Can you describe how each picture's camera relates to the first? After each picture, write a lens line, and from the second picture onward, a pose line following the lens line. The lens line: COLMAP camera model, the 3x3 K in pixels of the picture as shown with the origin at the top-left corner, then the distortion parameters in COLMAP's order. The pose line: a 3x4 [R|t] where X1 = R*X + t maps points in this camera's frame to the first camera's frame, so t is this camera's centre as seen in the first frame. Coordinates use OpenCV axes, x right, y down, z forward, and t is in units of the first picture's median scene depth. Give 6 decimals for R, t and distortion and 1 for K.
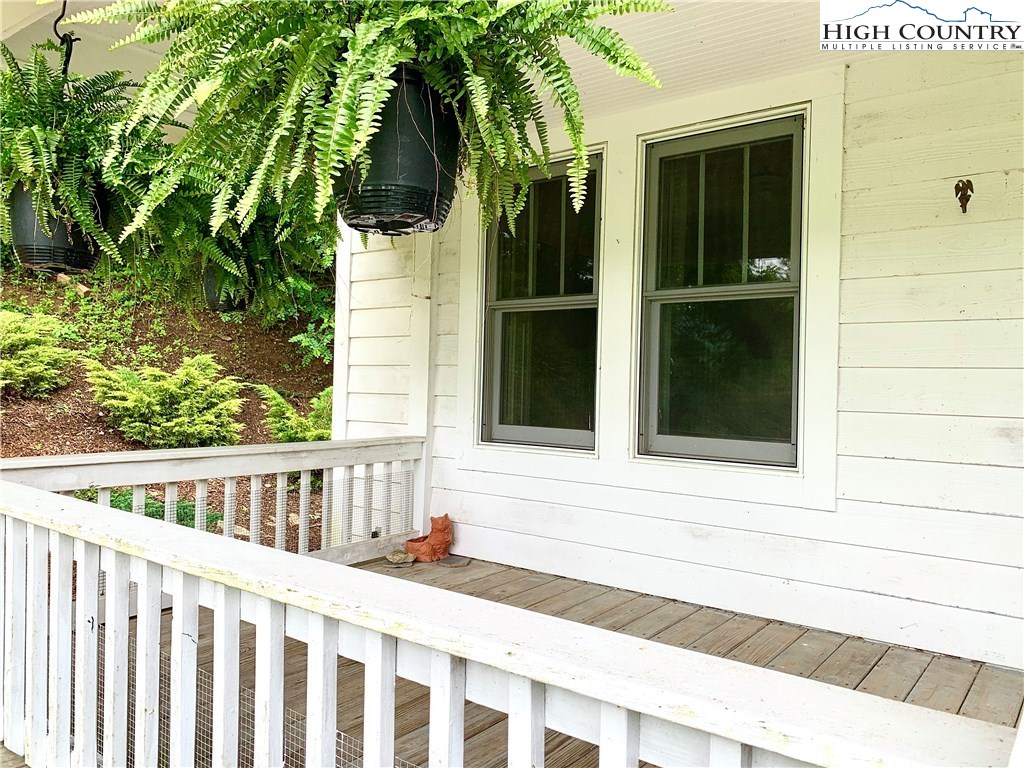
lens RADIAL K [[777.5, 0, 511.6], [0, 777.5, 382.4], [0, 0, 1]] dist [0.005481, -0.005680]
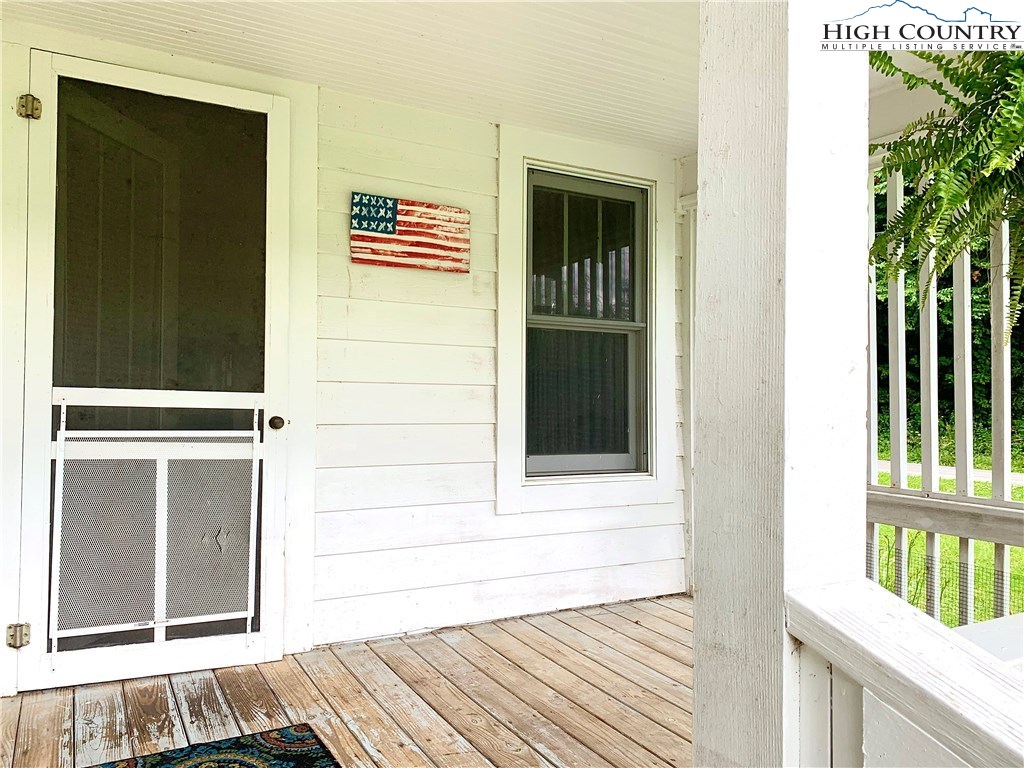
lens RADIAL K [[777.5, 0, 512.2], [0, 777.5, 383.3], [0, 0, 1]] dist [0.005481, -0.005680]
pose [[0.384785, 0.008950, 0.922963, -0.847190], [0.001428, 0.999946, -0.010292, -0.019499], [-0.923005, 0.005278, 0.384752, 0.706493]]
